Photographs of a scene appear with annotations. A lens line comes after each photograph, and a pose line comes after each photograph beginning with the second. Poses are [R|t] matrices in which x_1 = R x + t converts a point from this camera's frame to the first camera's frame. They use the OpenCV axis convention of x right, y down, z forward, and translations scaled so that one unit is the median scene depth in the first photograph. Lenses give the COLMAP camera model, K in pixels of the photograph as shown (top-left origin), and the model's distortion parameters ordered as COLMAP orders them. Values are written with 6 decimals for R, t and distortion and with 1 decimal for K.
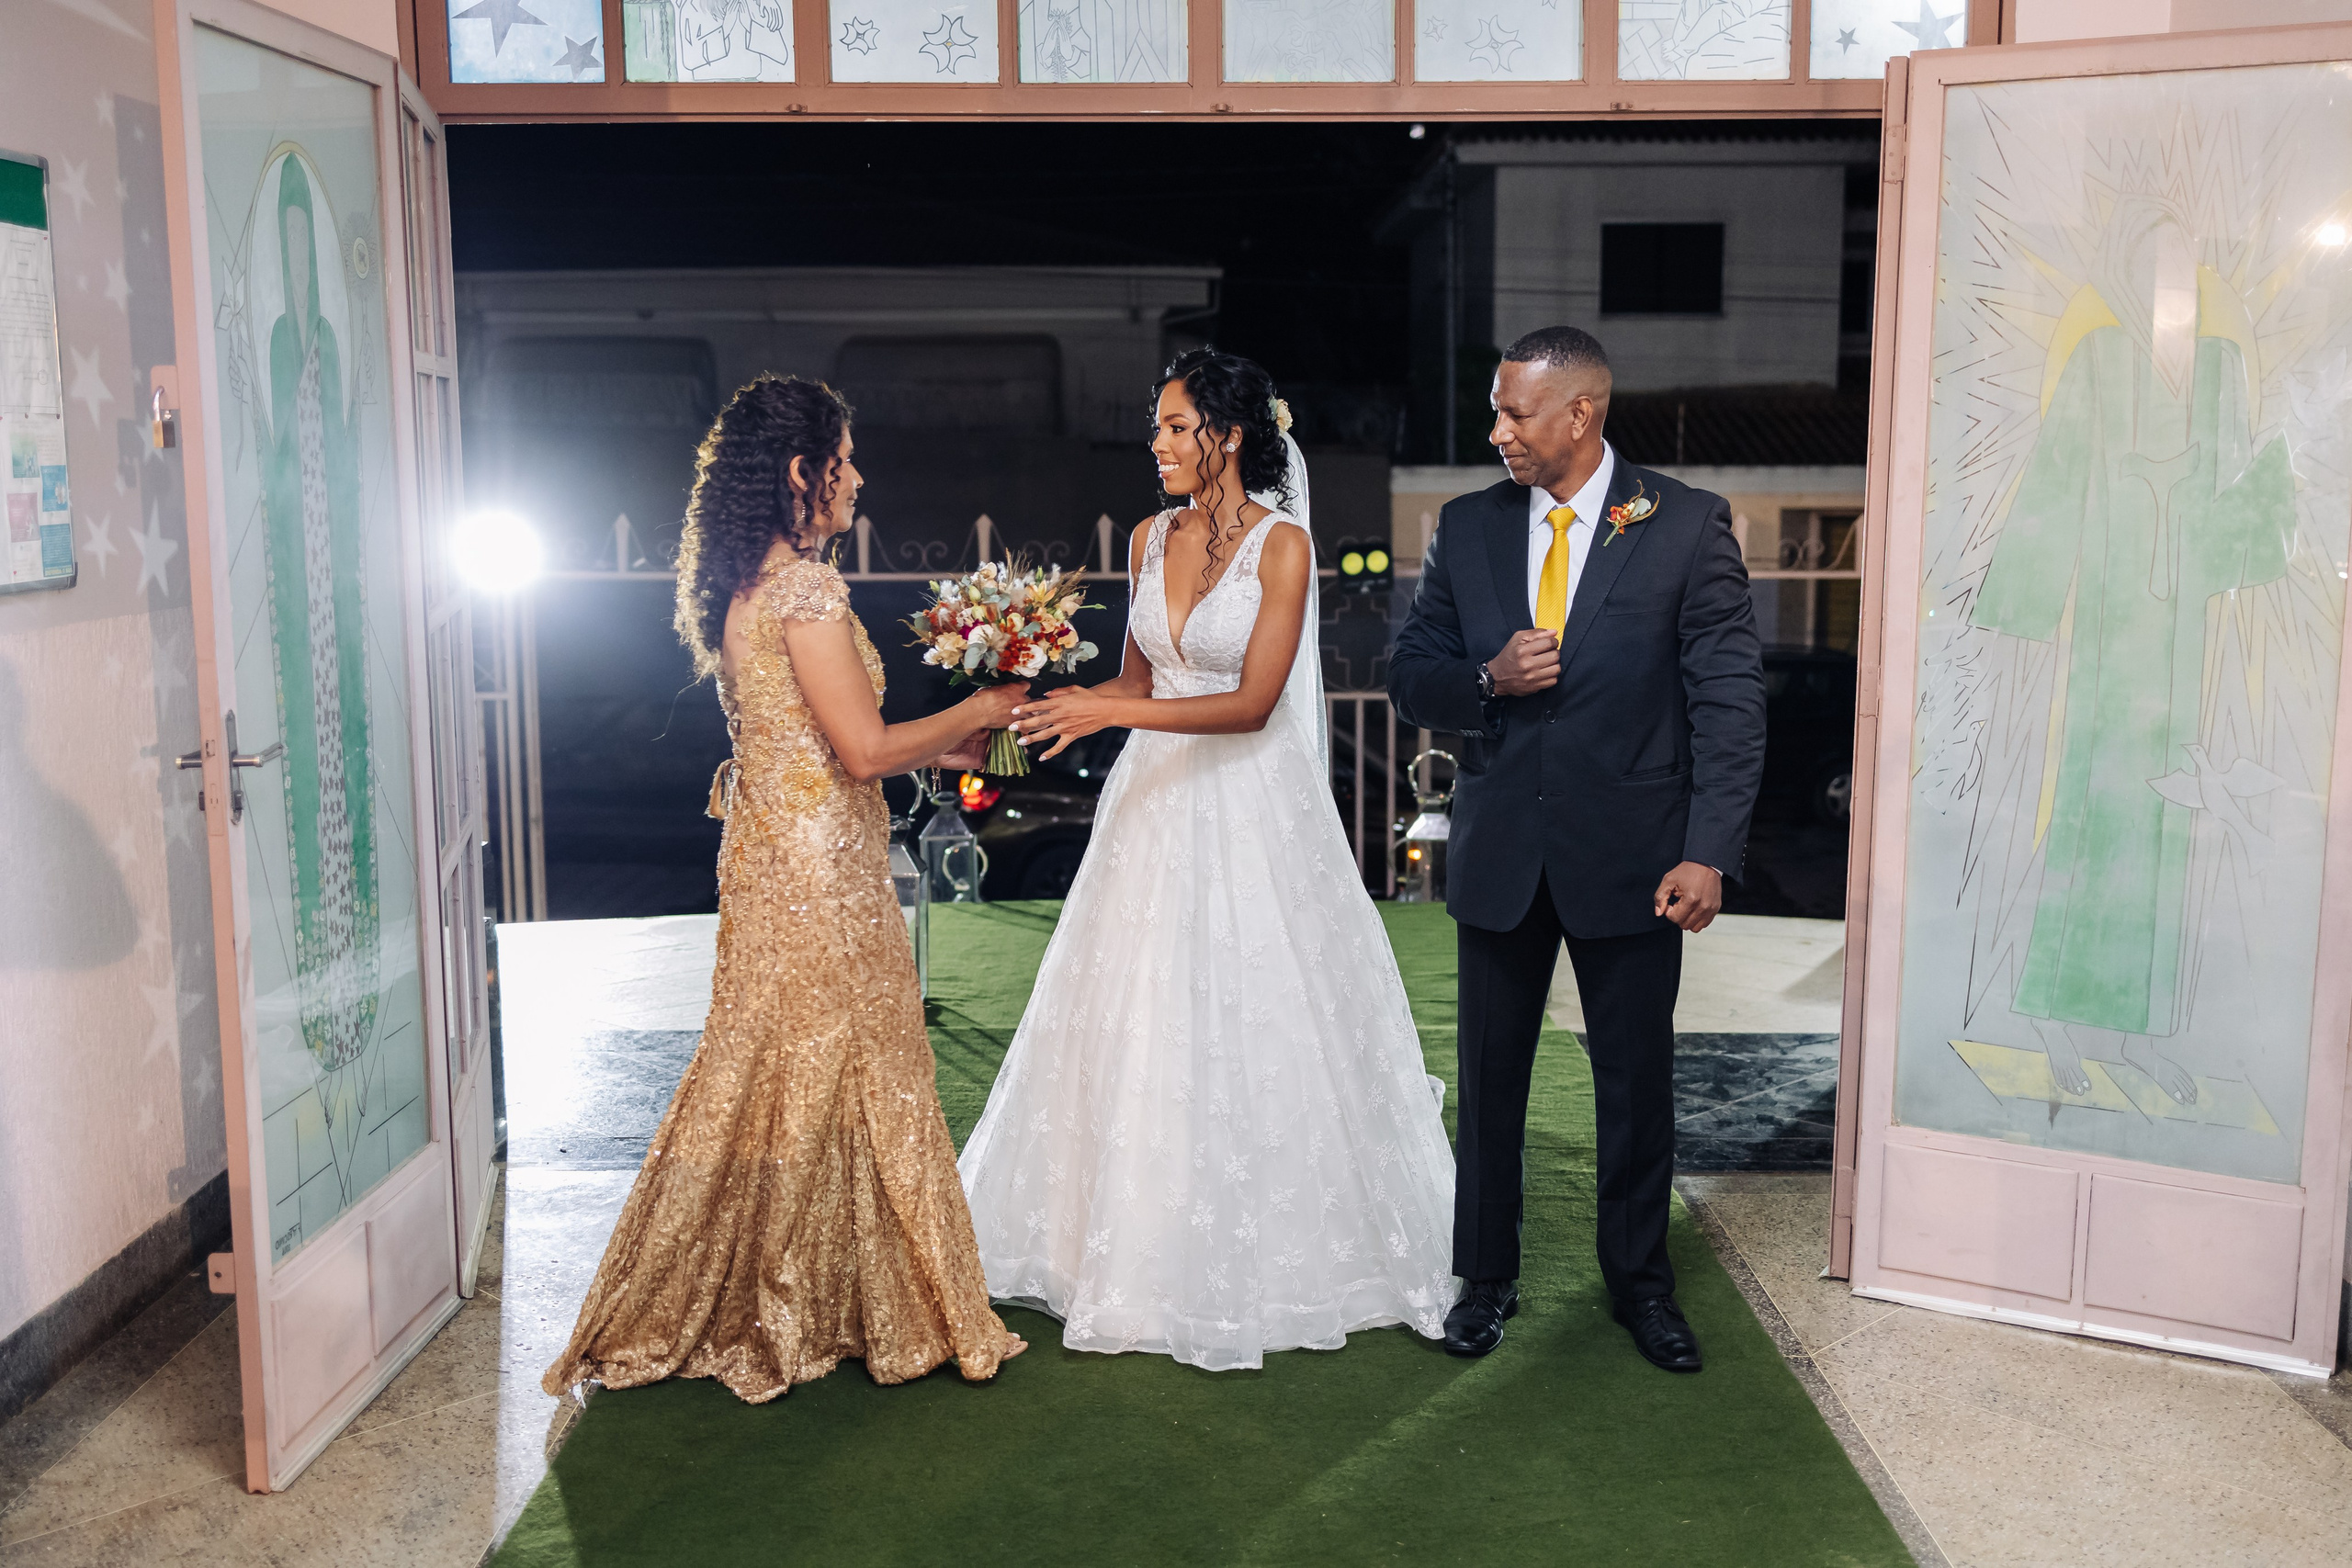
lens RADIAL K [[2294.8, 0, 1191.1], [0, 2294.8, 776.5], [0, 0, 1]] dist [-0.007985, 0.029779]
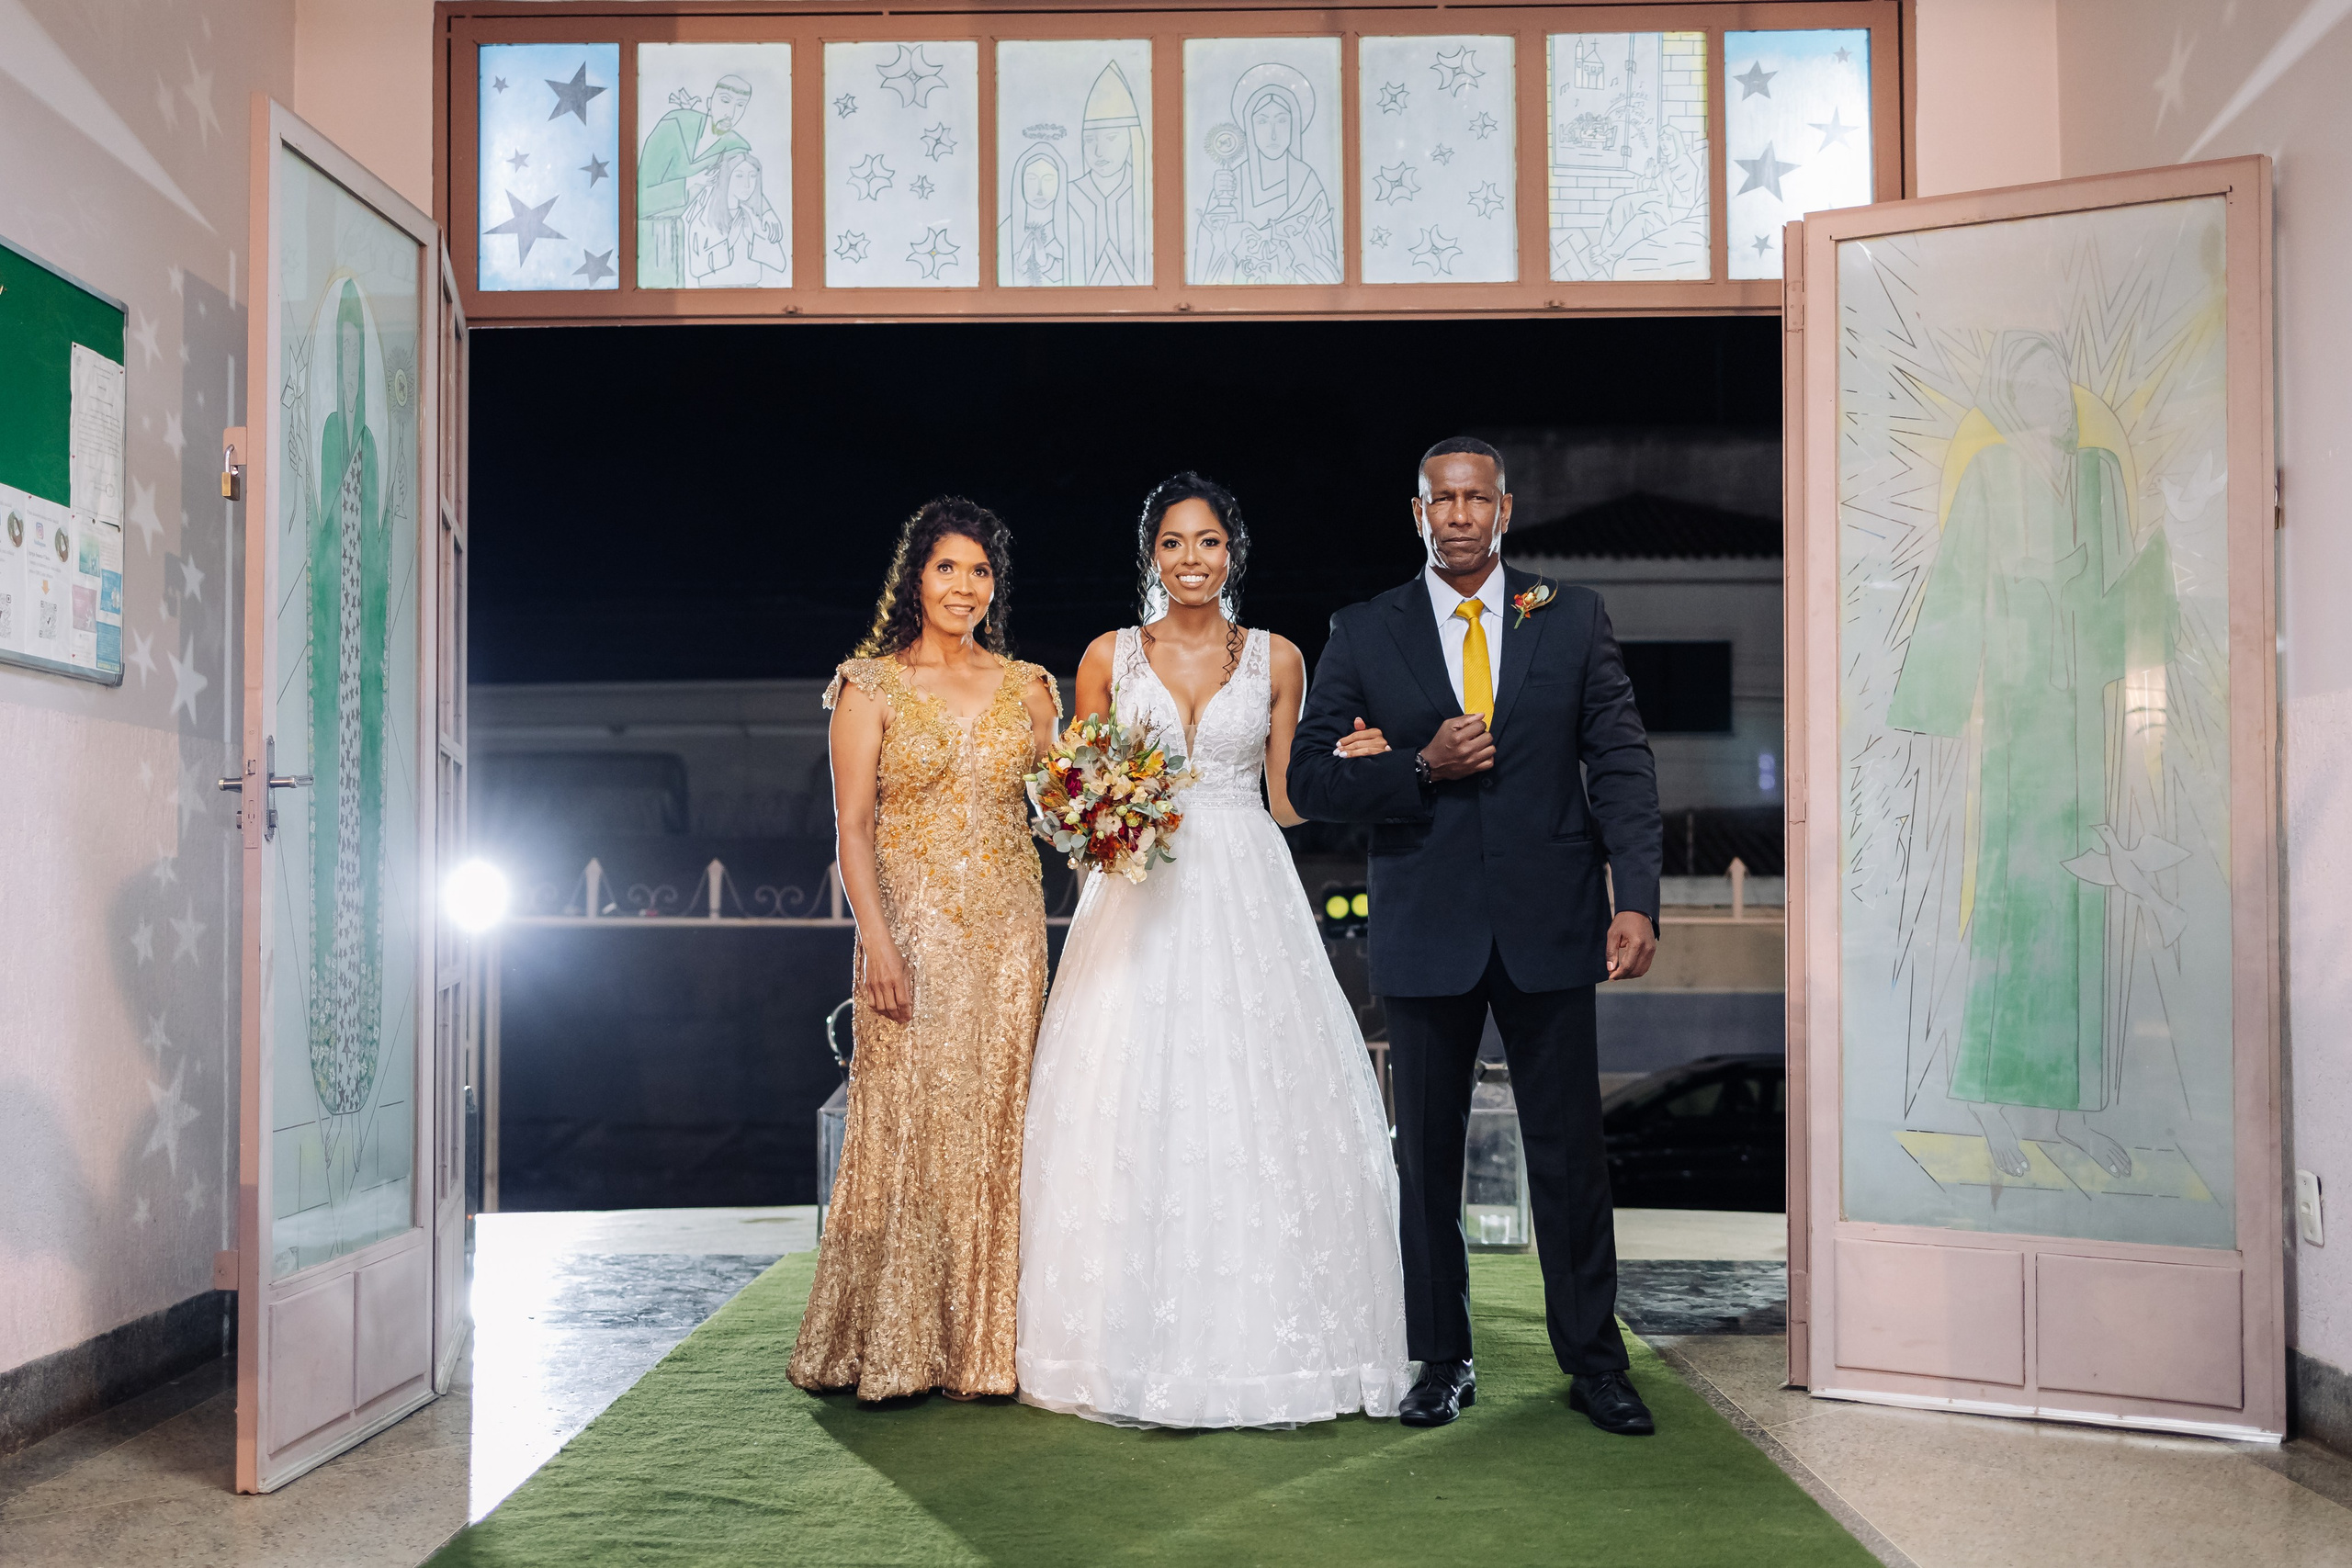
lens RADIAL K [[2421.6, 0, 1124.9], [0, 2421.6, 782.4], [0, 0, 1]] dist [-0.002599, 0.000088]
pose [[0.999751, -0.001431, -0.022277, 0.012474], [-0.002546, 0.984120, -0.177485, 0.156025], [0.022177, 0.177497, 0.983871, -0.101120]]
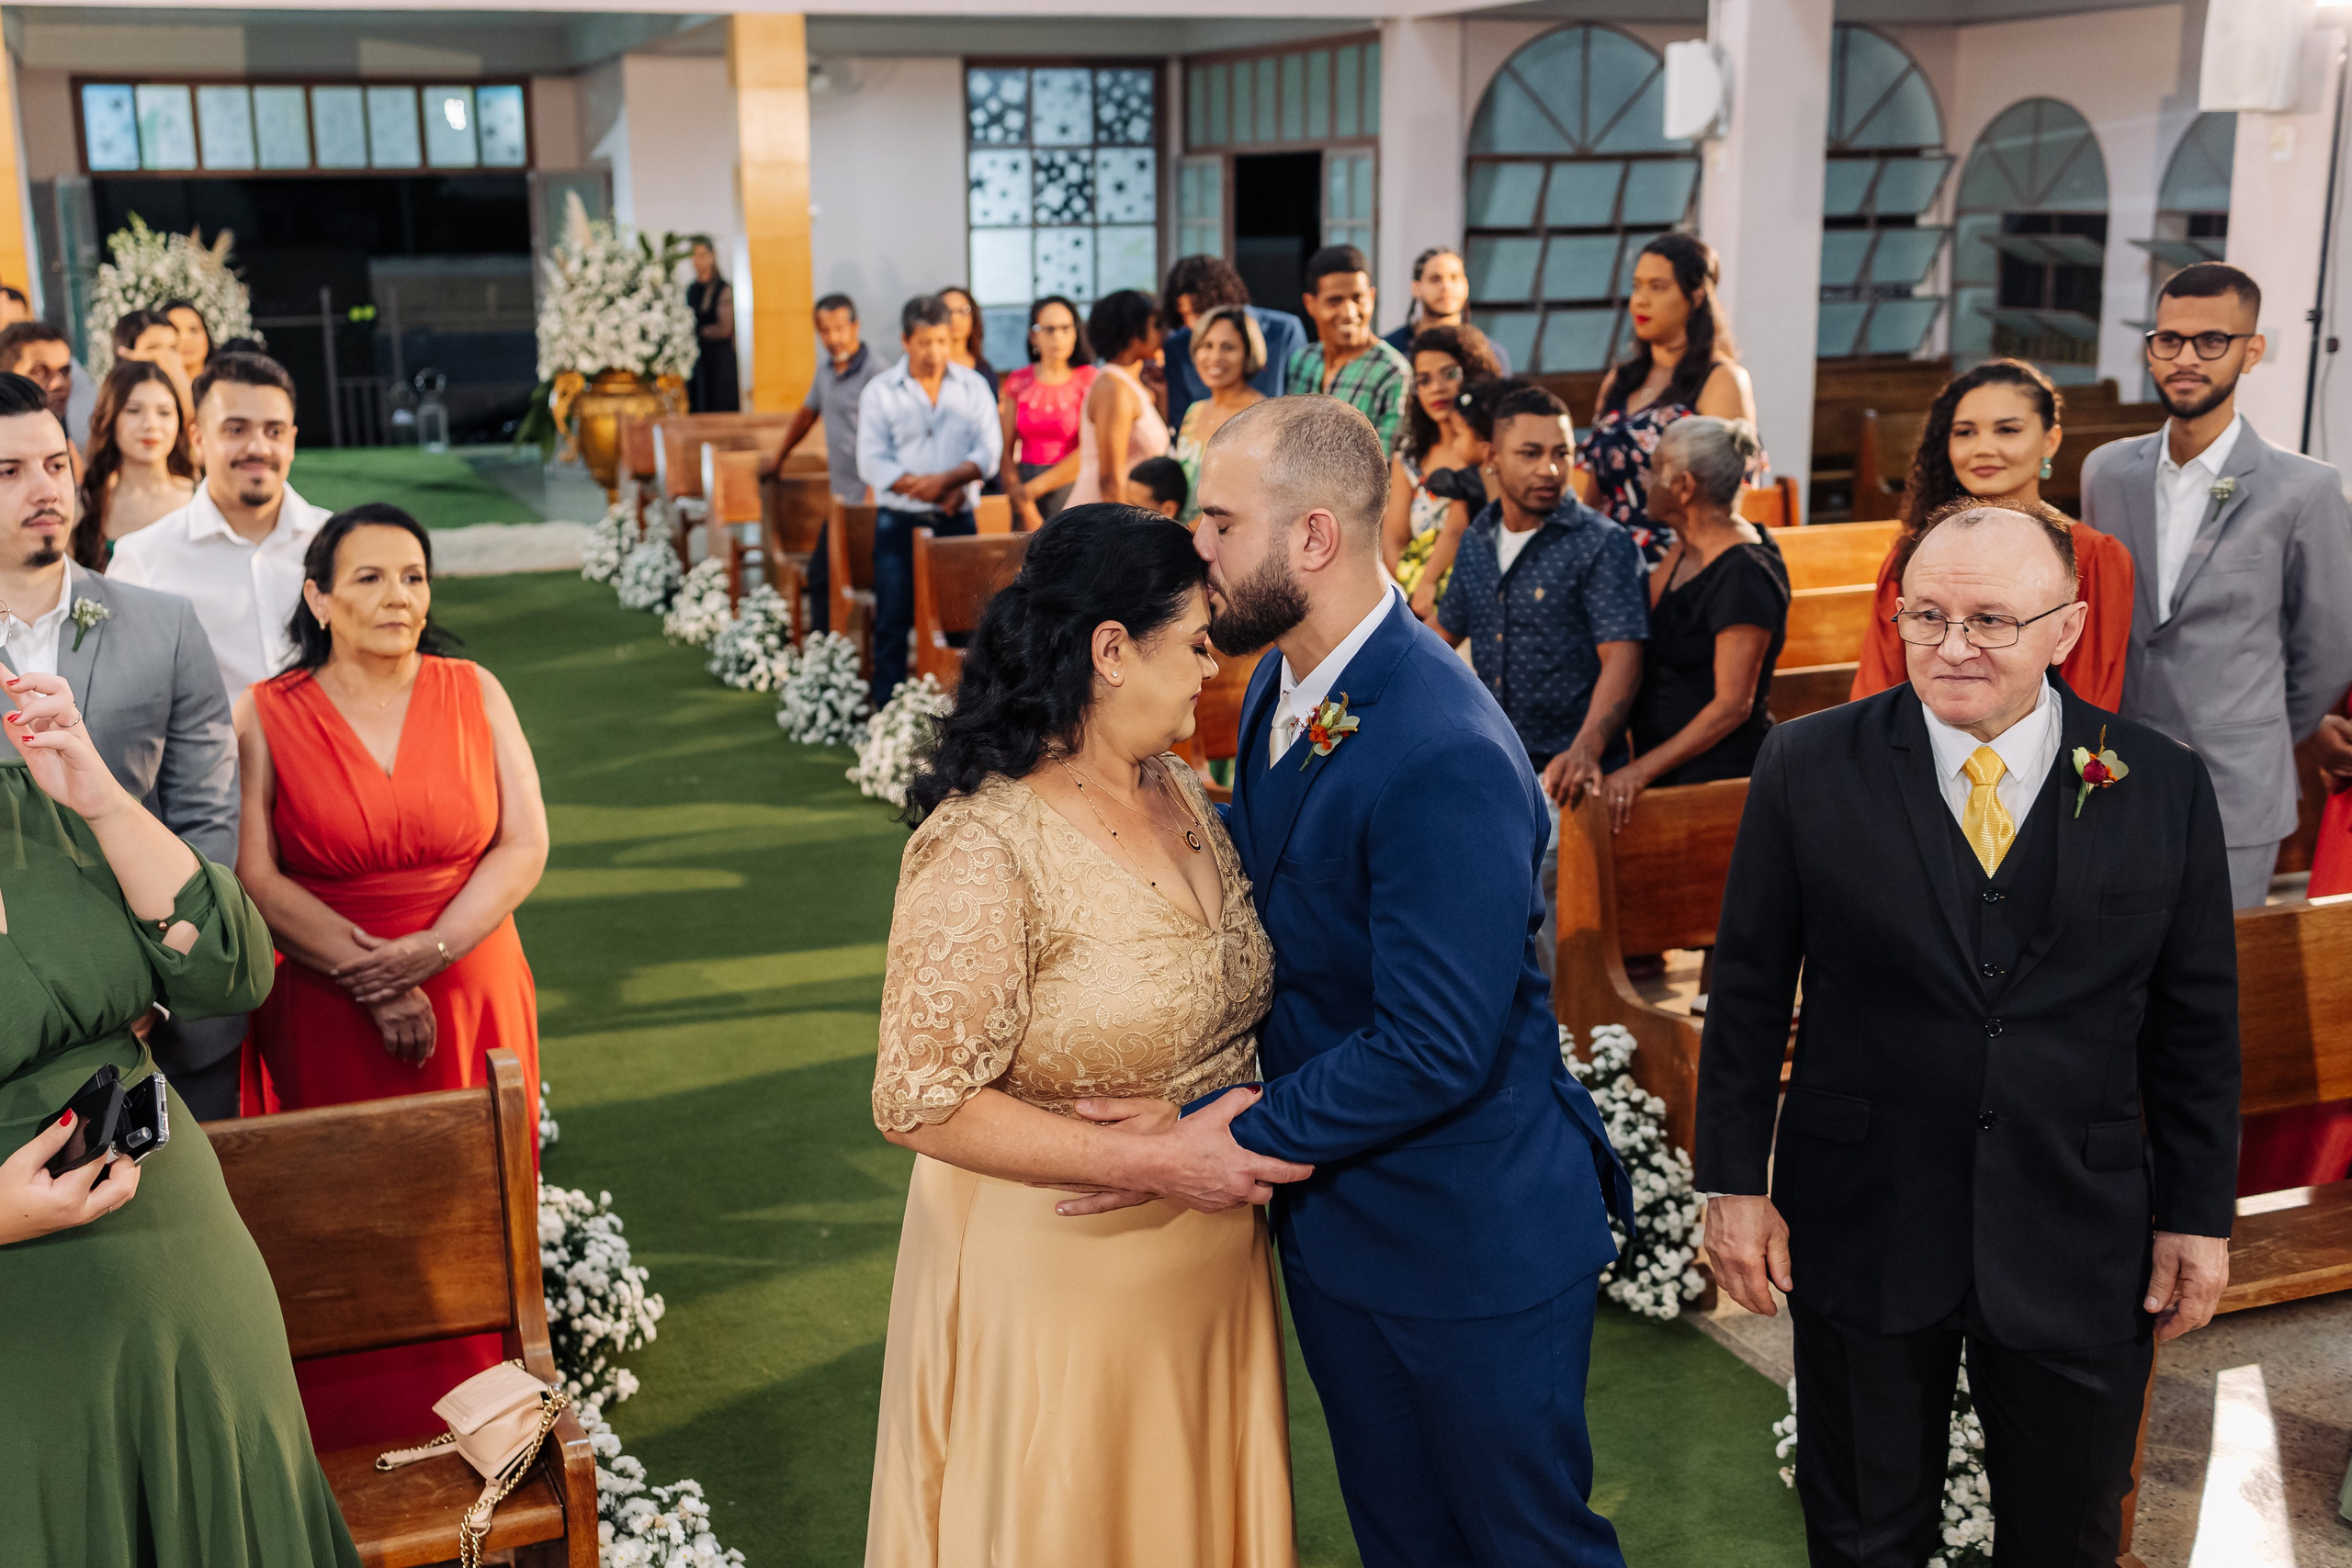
lens RADIAL K [[2512.3, 0, 1068.1], [0, 2512.3, 785.5], [0, 0, 1]] dist [0.022397, 0.025274]
pose [[0.937334, -0.092313, 0.335981, -0.365470], [0.063066, 0.993287, 0.096967, 0.431388], [-0.342678, -0.069701, 0.936864, -3.841212]]
